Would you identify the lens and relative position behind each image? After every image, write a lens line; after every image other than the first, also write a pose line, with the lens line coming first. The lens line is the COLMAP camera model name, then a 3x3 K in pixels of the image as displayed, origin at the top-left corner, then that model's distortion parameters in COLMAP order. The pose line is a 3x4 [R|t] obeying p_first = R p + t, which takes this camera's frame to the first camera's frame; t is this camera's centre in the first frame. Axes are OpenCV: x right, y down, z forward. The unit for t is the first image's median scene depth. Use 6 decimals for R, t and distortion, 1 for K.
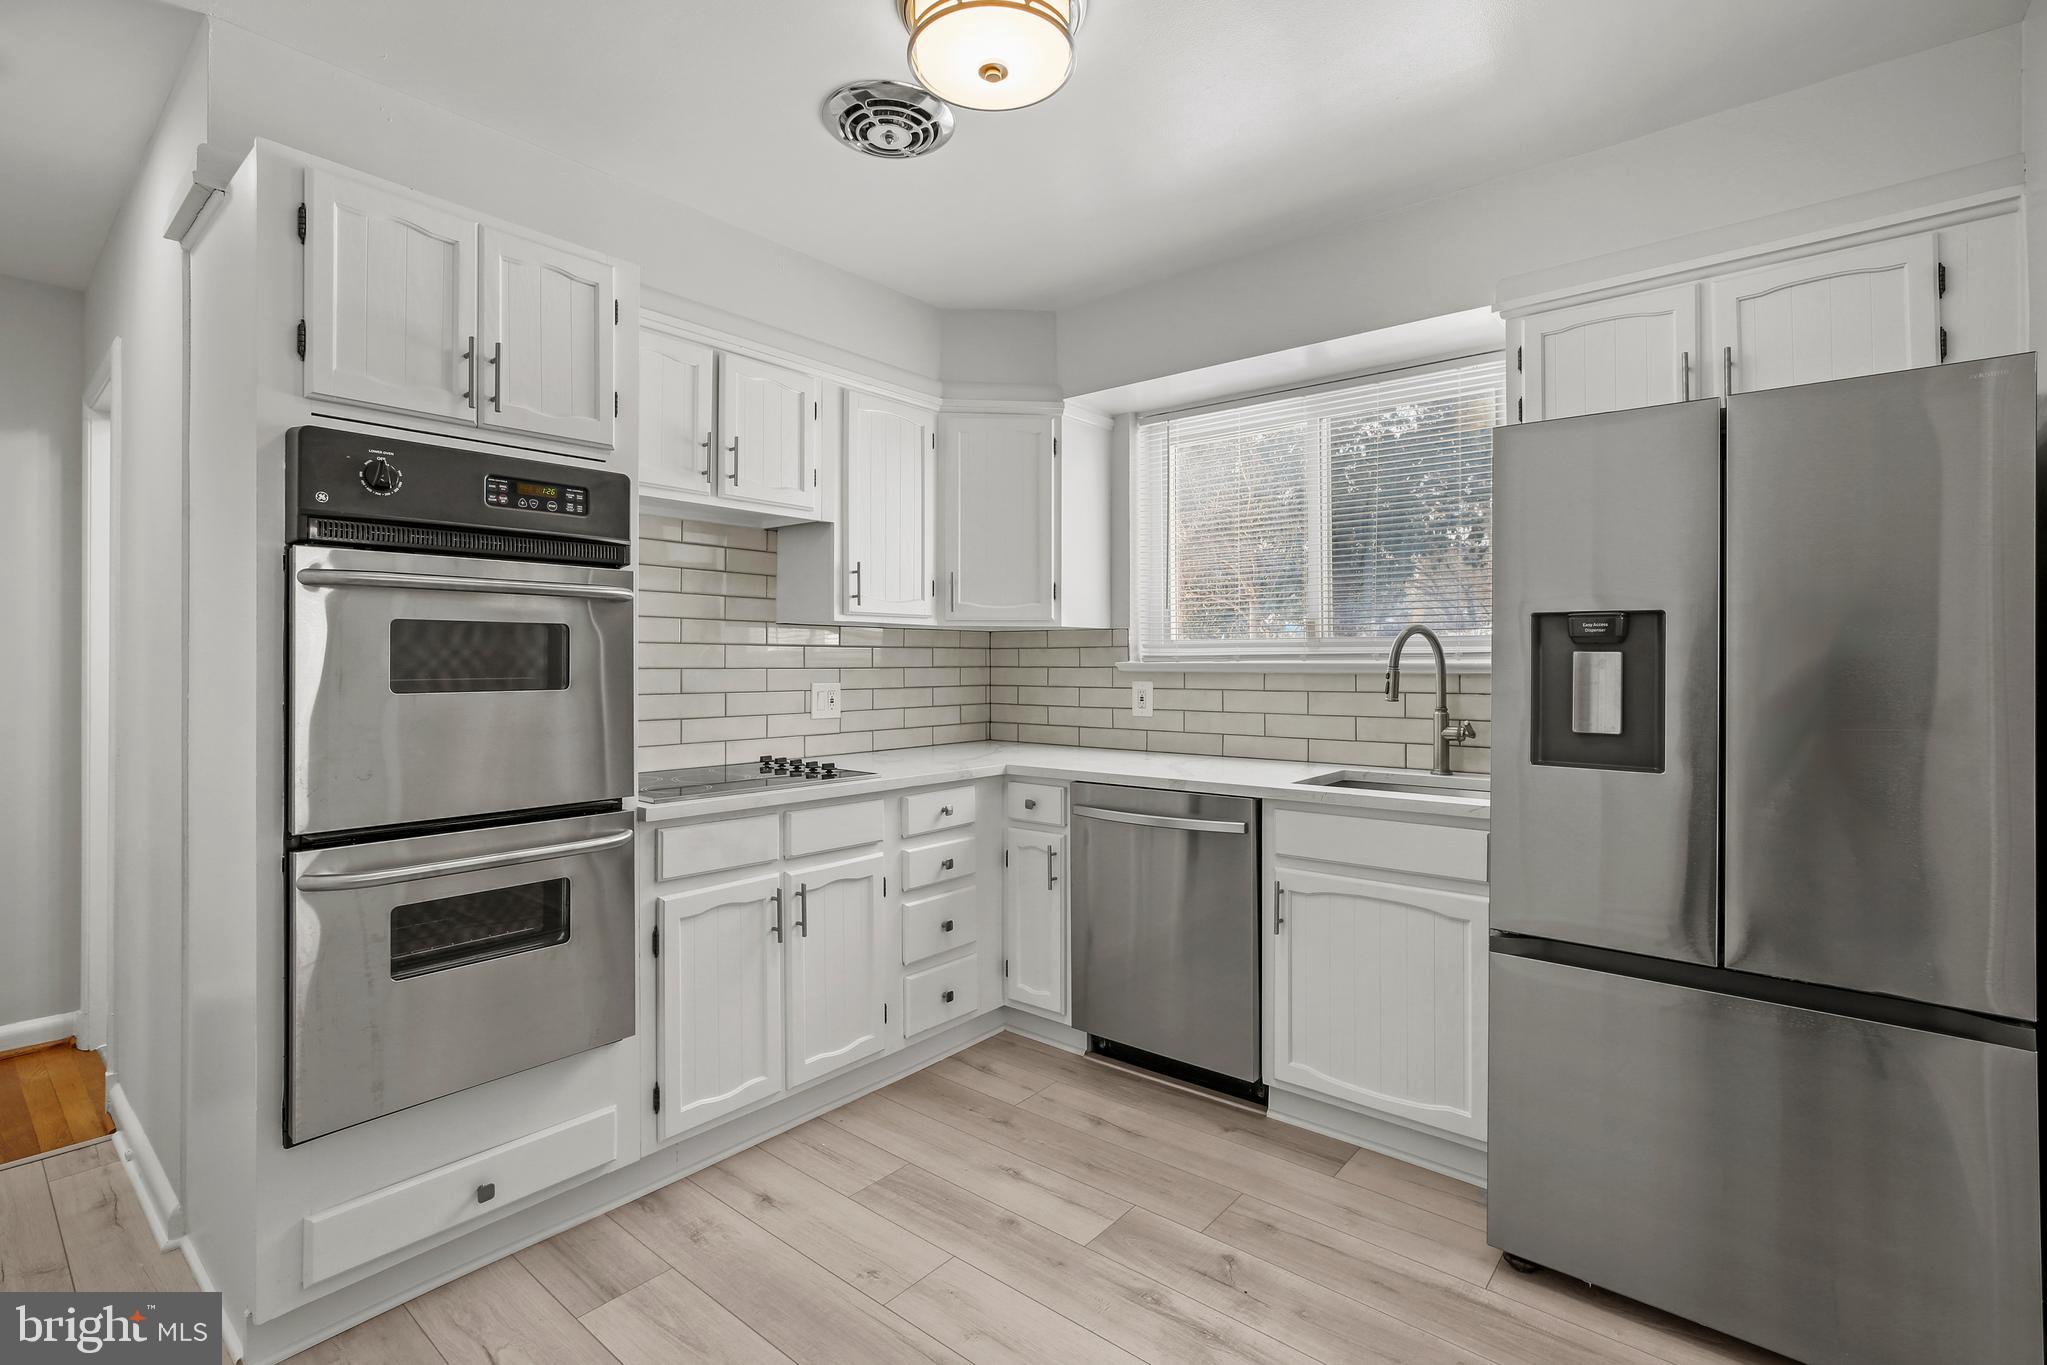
lens RADIAL K [[932.8, 0, 1030.4], [0, 932.8, 664.5], [0, 0, 1]] dist [-0.026910, 0.013858]
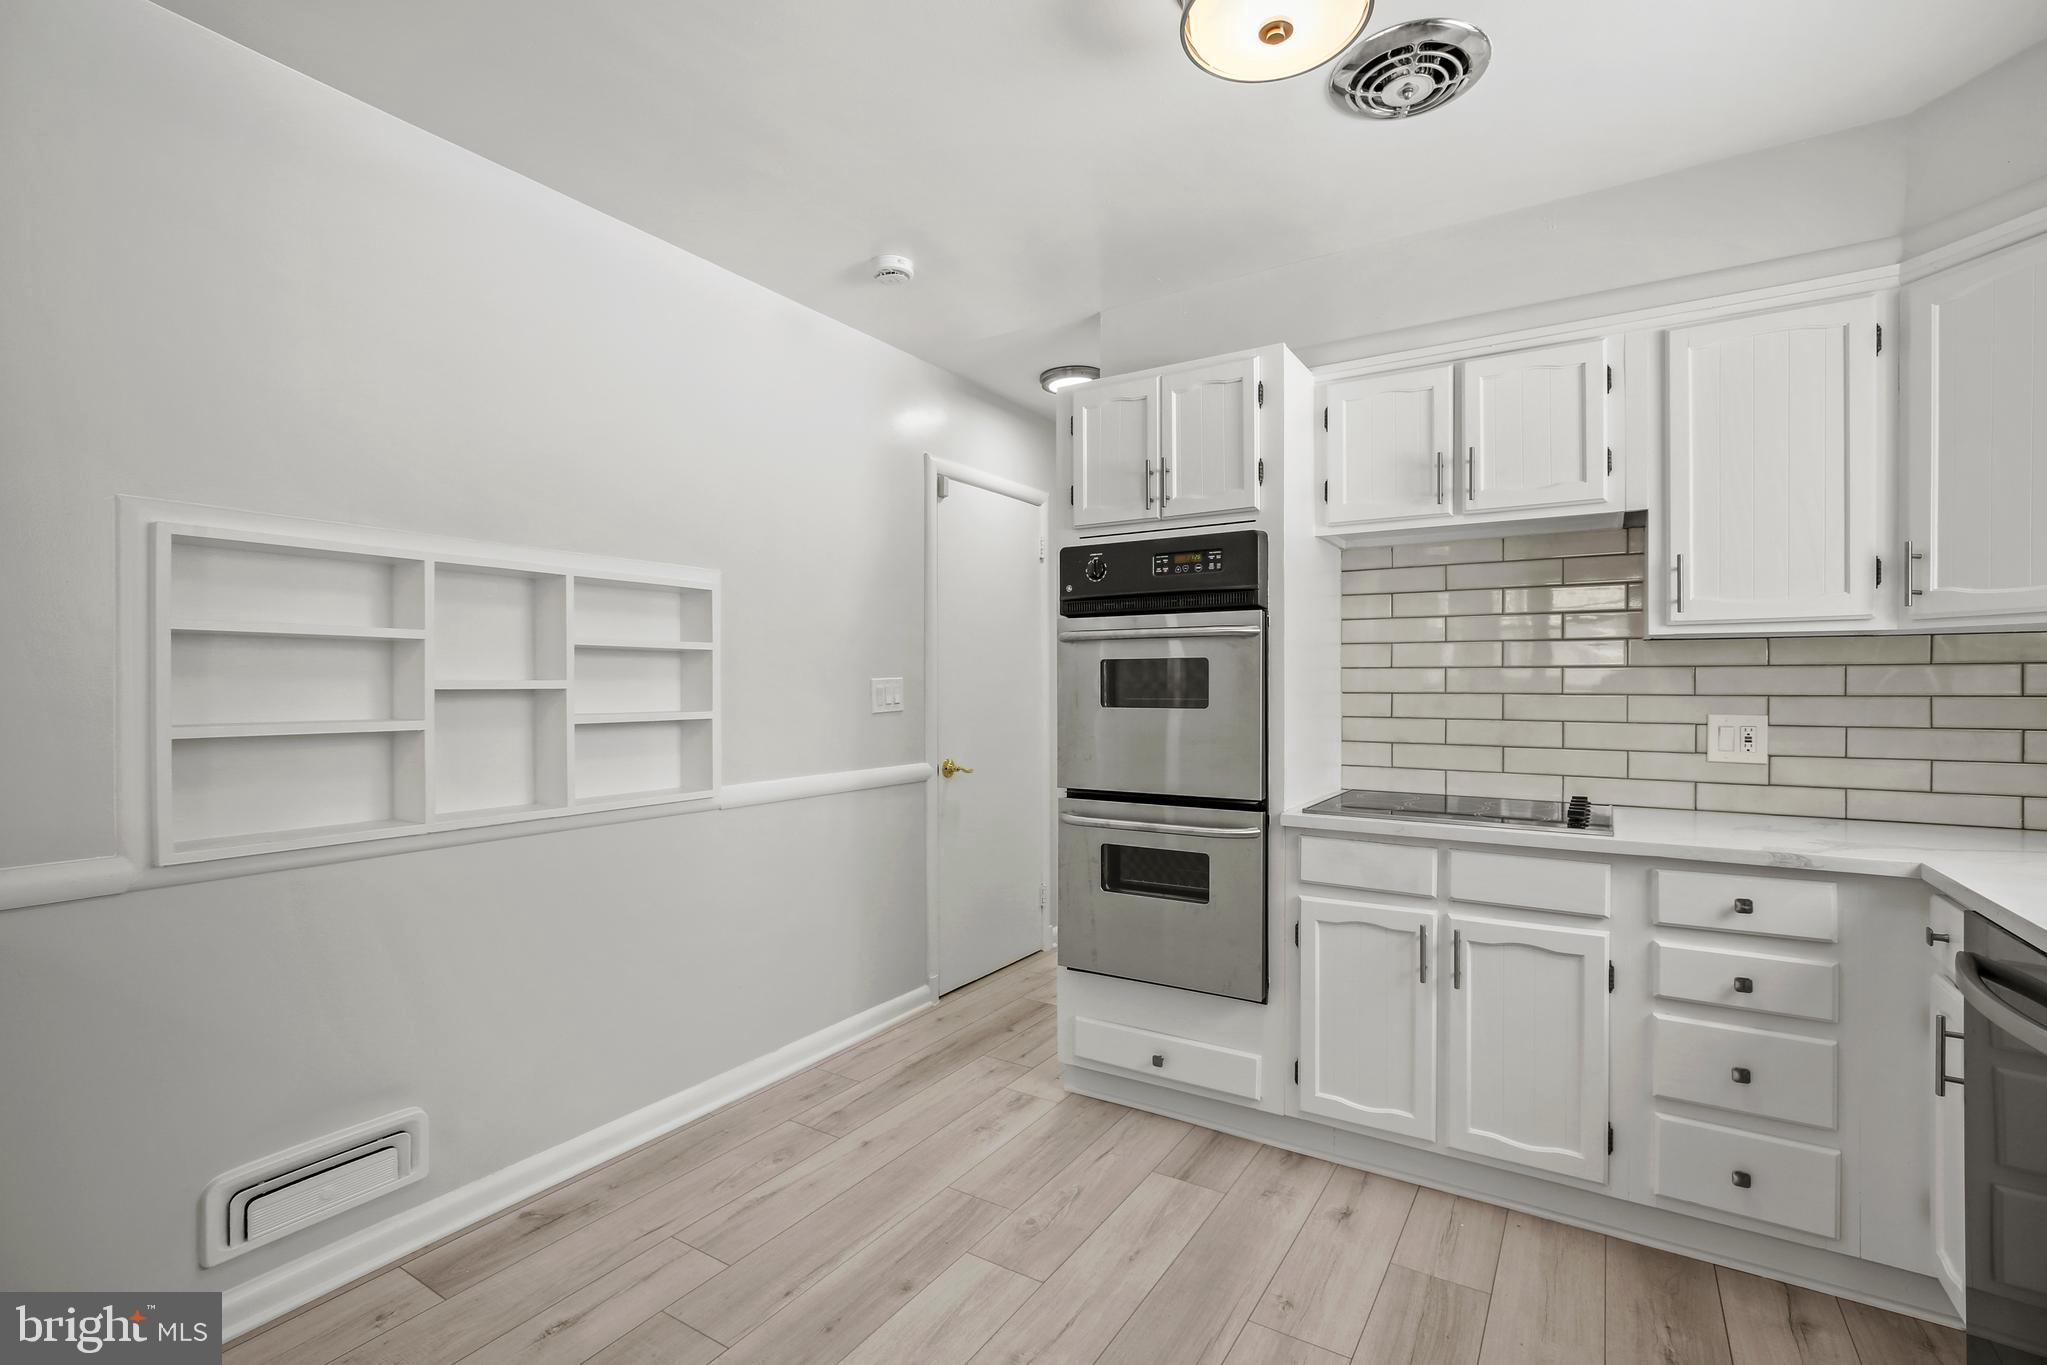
lens RADIAL K [[932.8, 0, 1031.6], [0, 932.8, 703.0], [0, 0, 1]] dist [-0.026910, 0.013858]
pose [[0.128908, 0.019659, -0.991462, 0.602104], [-0.002030, 0.999807, 0.019561, -0.004522], [0.991654, -0.000509, 0.128923, 0.472745]]
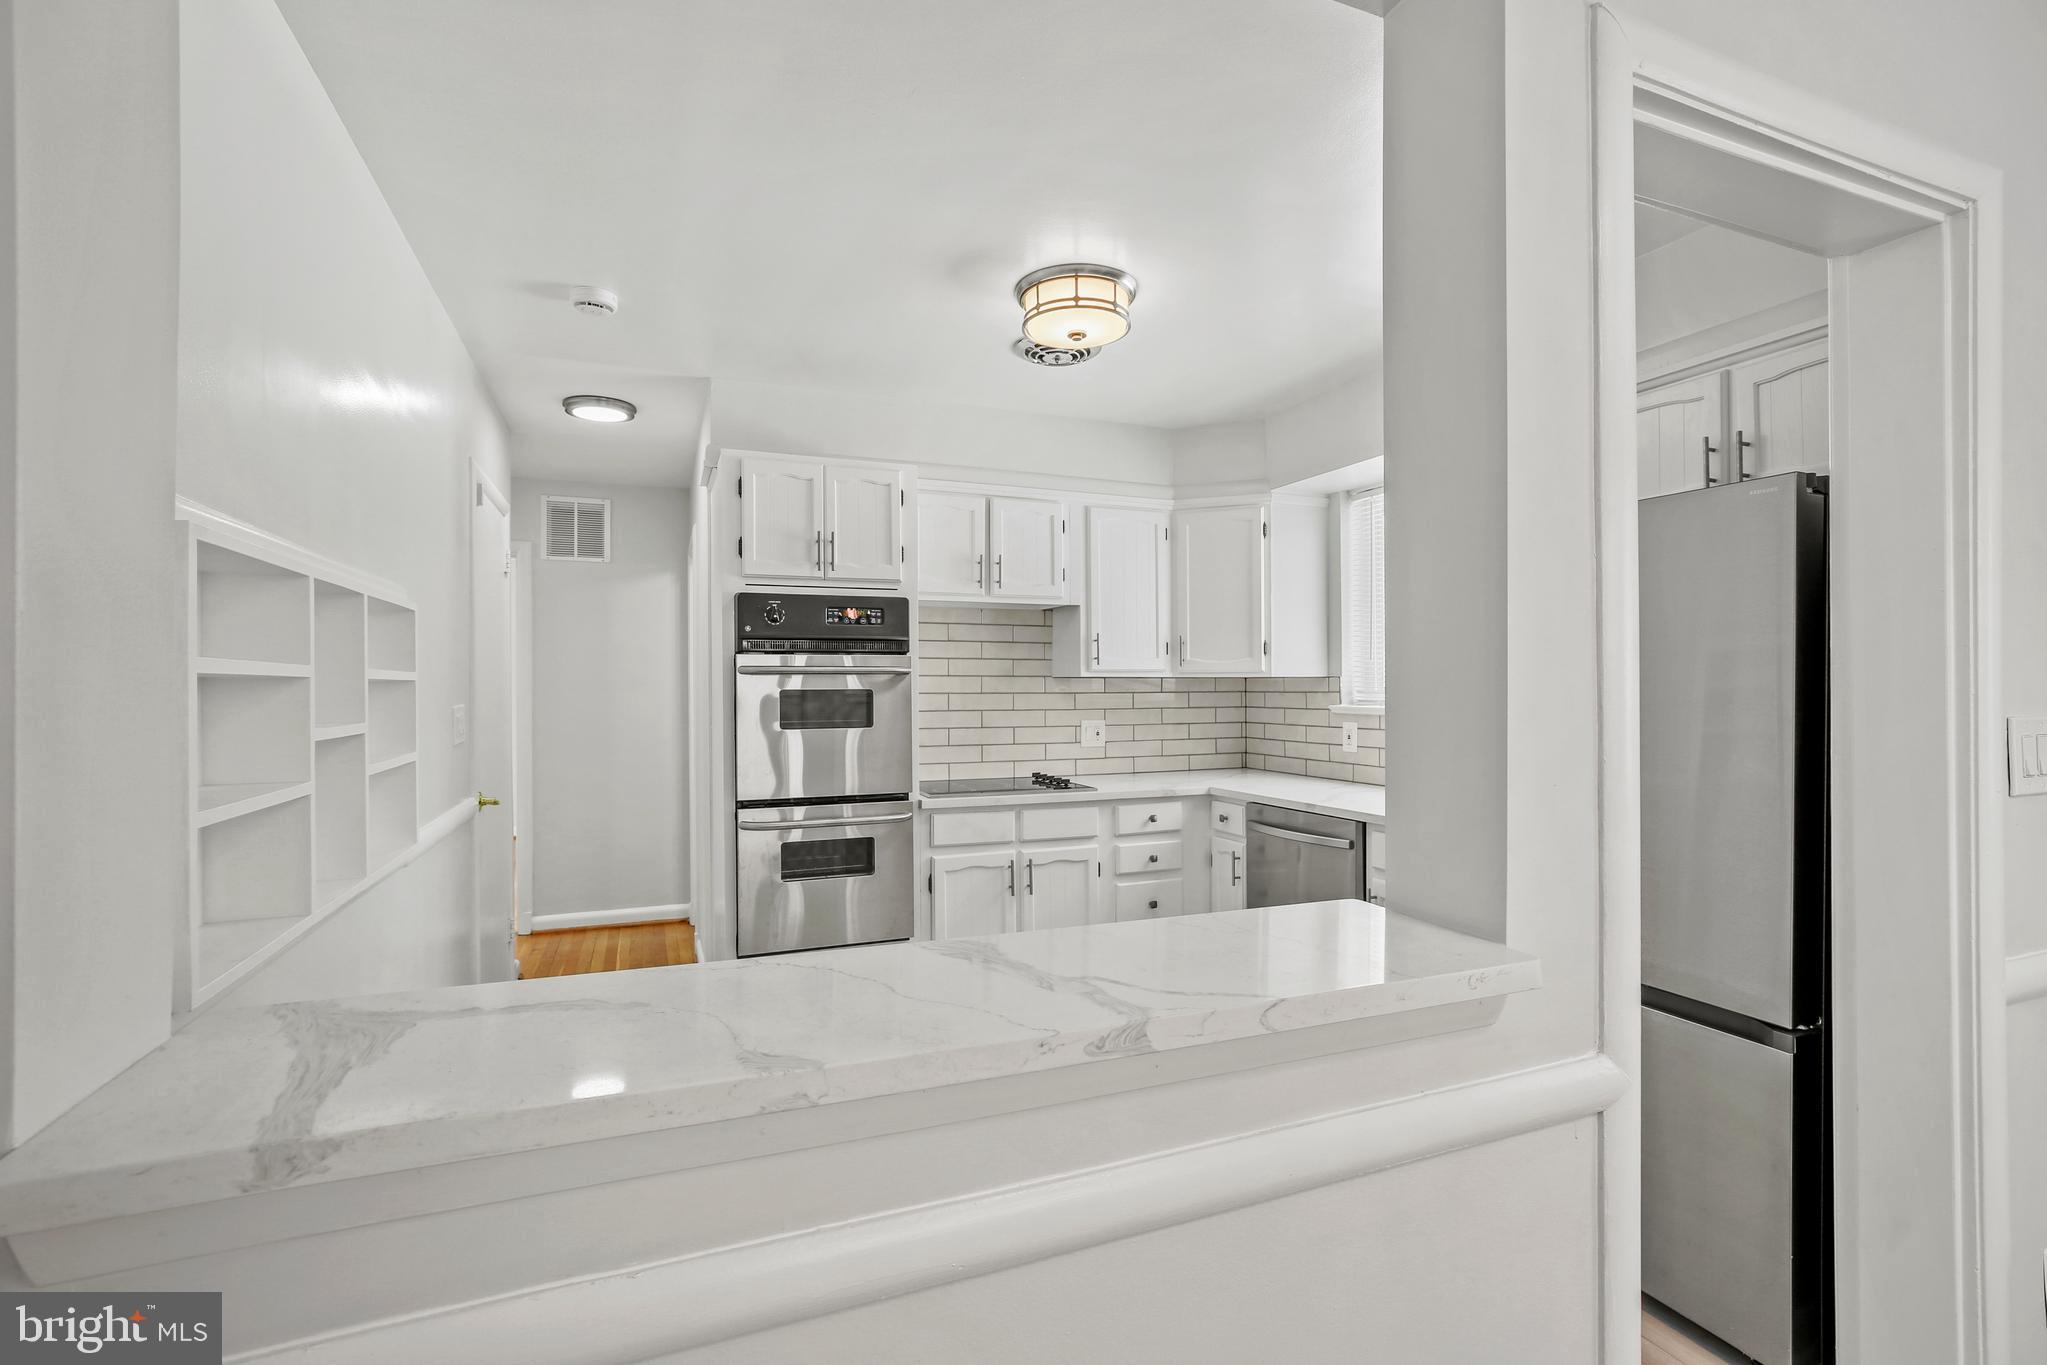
lens RADIAL K [[932.8, 0, 1037.1], [0, 932.8, 702.3], [0, 0, 1]] dist [-0.026910, 0.013858]
pose [[0.885794, 0.004950, -0.464053, 0.453530], [0.001984, 0.999894, 0.014454, -0.035102], [0.464075, -0.013724, 0.885689, -0.304825]]
